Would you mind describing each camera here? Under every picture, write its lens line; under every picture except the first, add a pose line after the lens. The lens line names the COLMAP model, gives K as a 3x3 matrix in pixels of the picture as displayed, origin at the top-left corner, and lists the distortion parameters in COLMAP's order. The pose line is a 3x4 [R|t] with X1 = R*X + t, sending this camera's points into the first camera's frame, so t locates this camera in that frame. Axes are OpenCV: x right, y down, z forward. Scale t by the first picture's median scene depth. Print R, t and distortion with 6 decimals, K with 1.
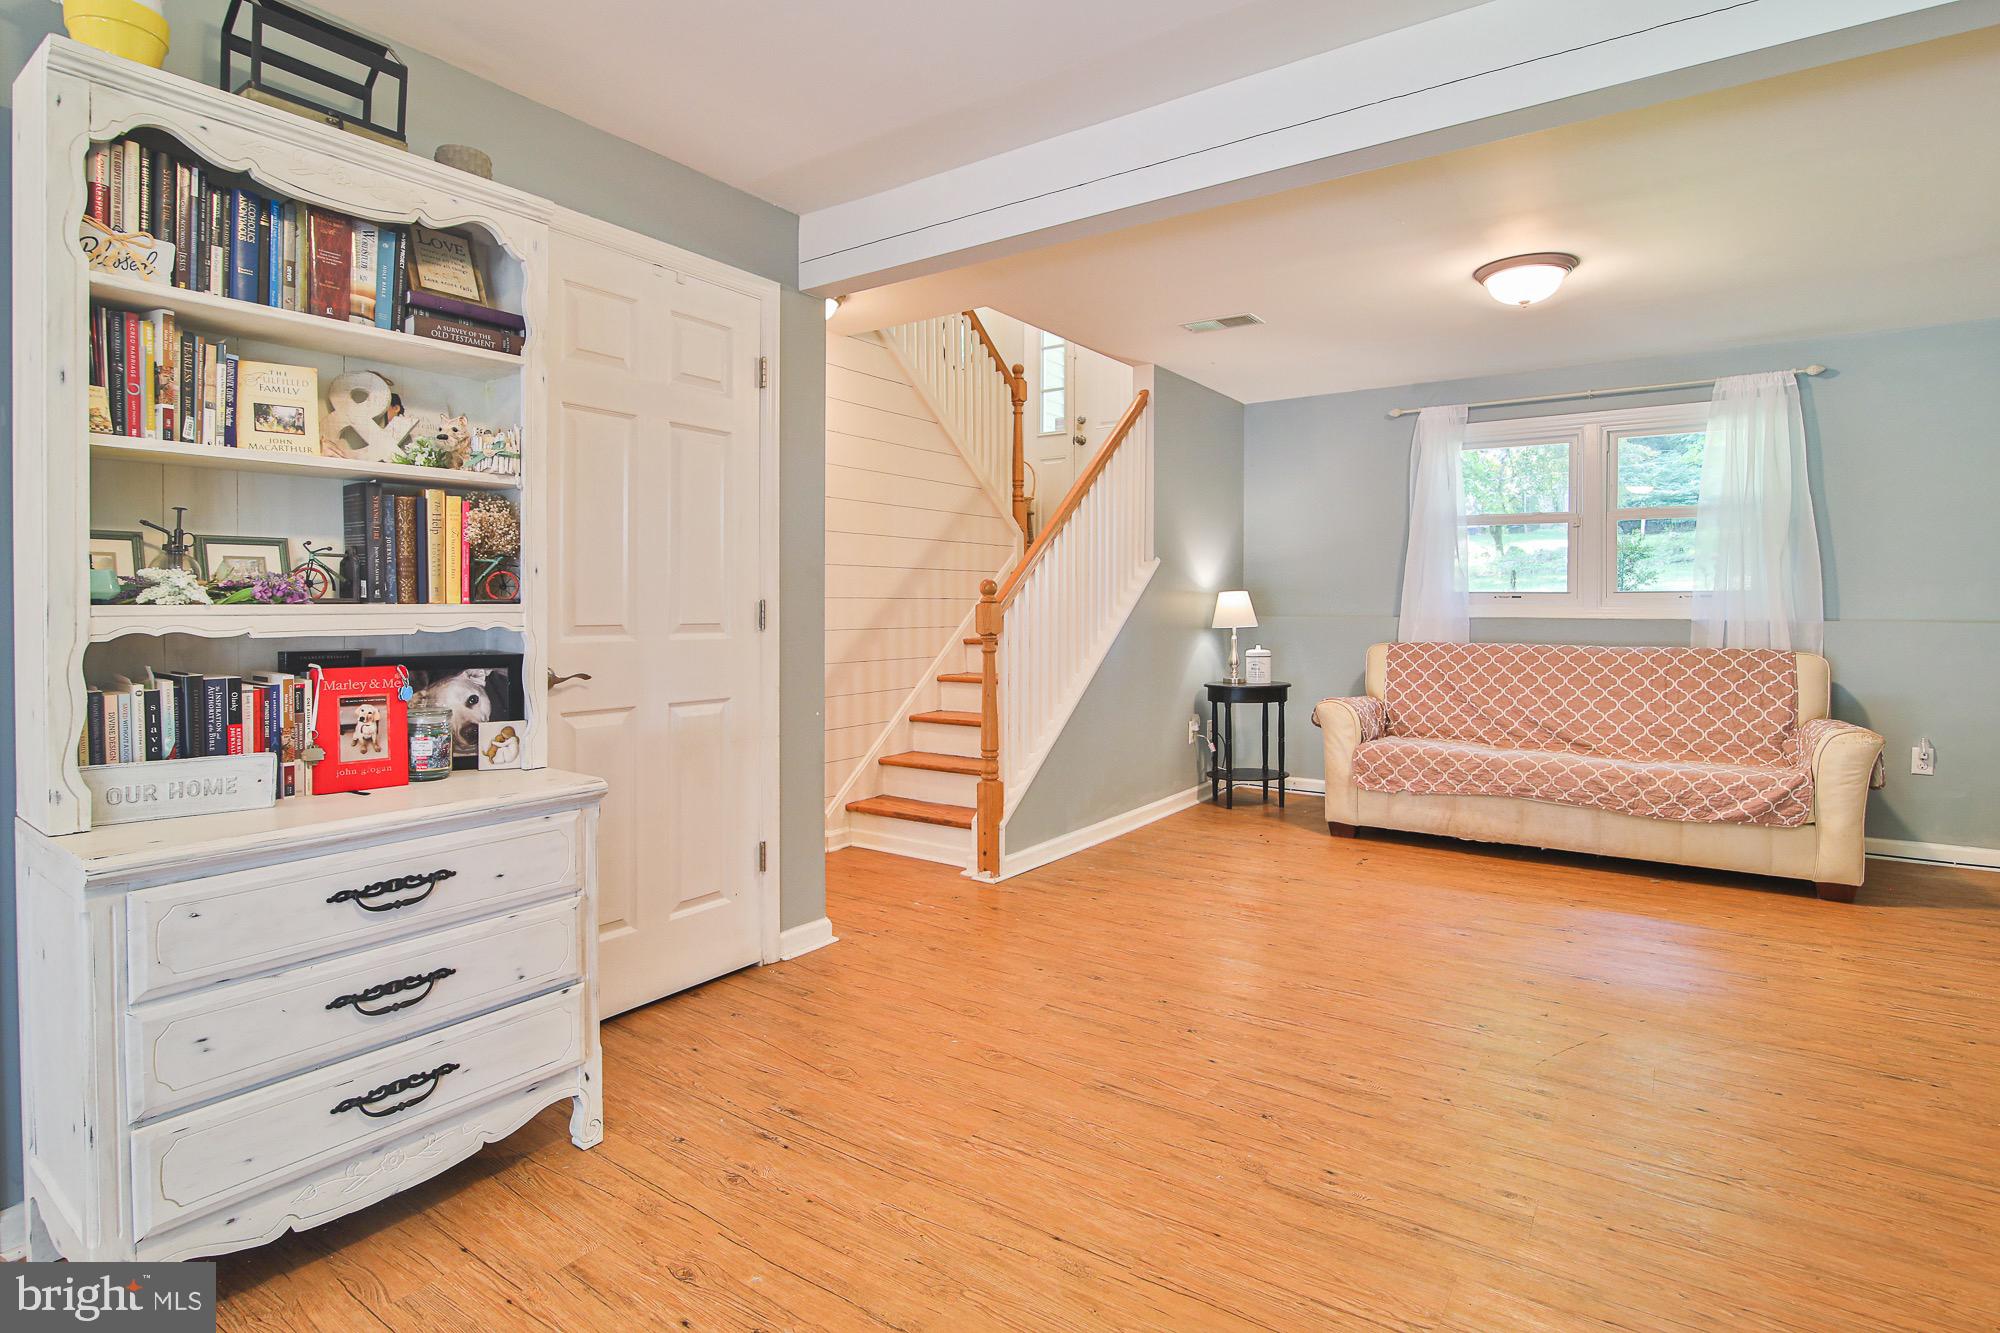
lens RADIAL K [[995.8, 0, 994.7], [0, 995.8, 618.0], [0, 0, 1]] dist [-0.022489, 0.002479]
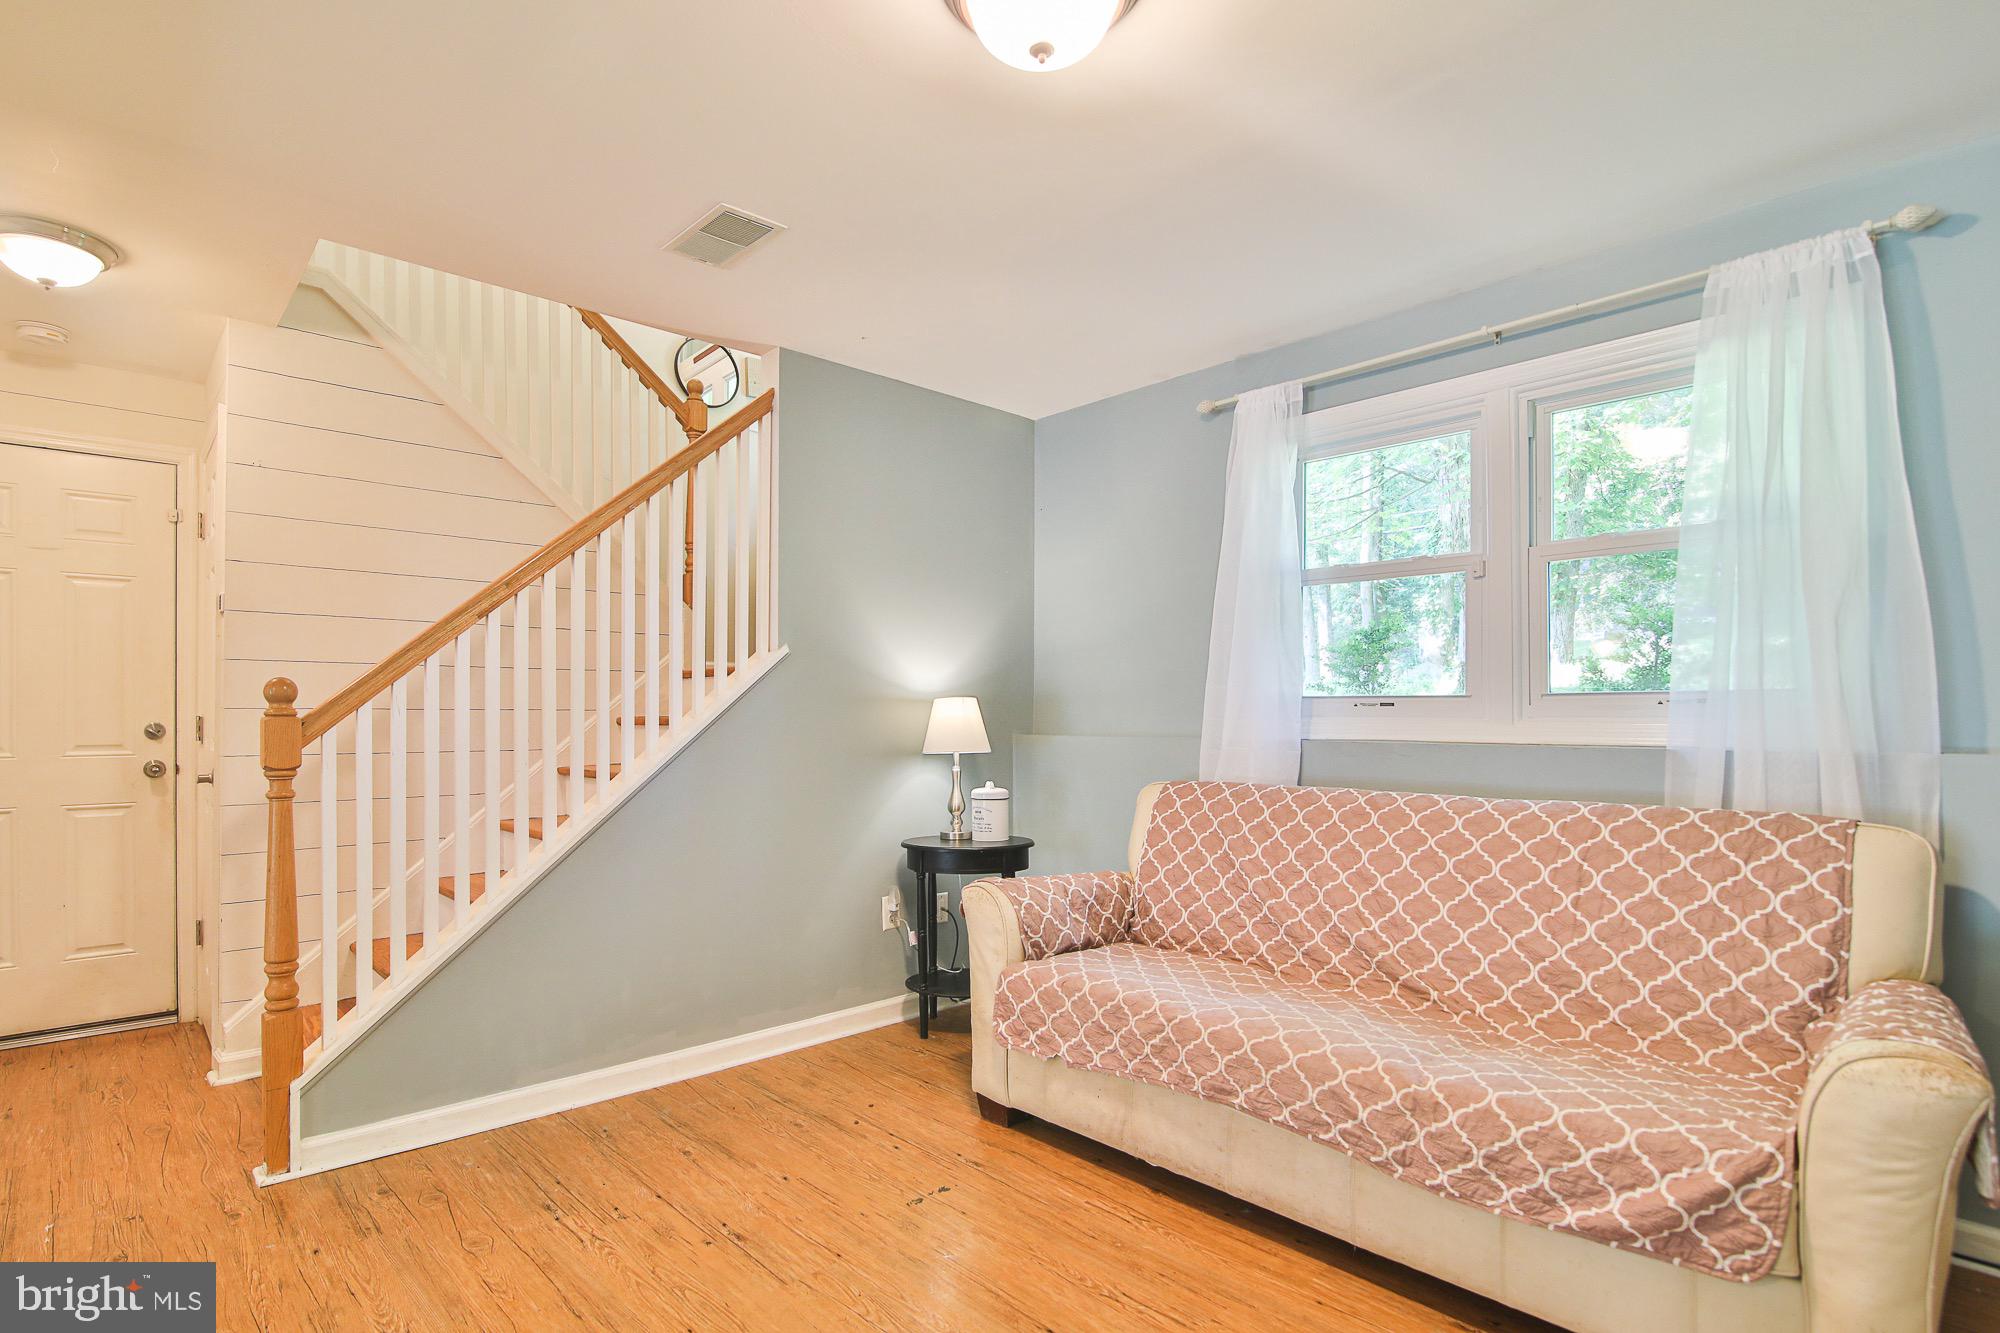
lens RADIAL K [[995.8, 0, 1014.9], [0, 995.8, 717.5], [0, 0, 1]] dist [-0.022489, 0.002479]
pose [[0.981100, 0.000013, -0.193503, 0.501279], [-0.002580, 0.999912, -0.013014, -0.006872], [0.193485, 0.013267, 0.981013, 0.459574]]
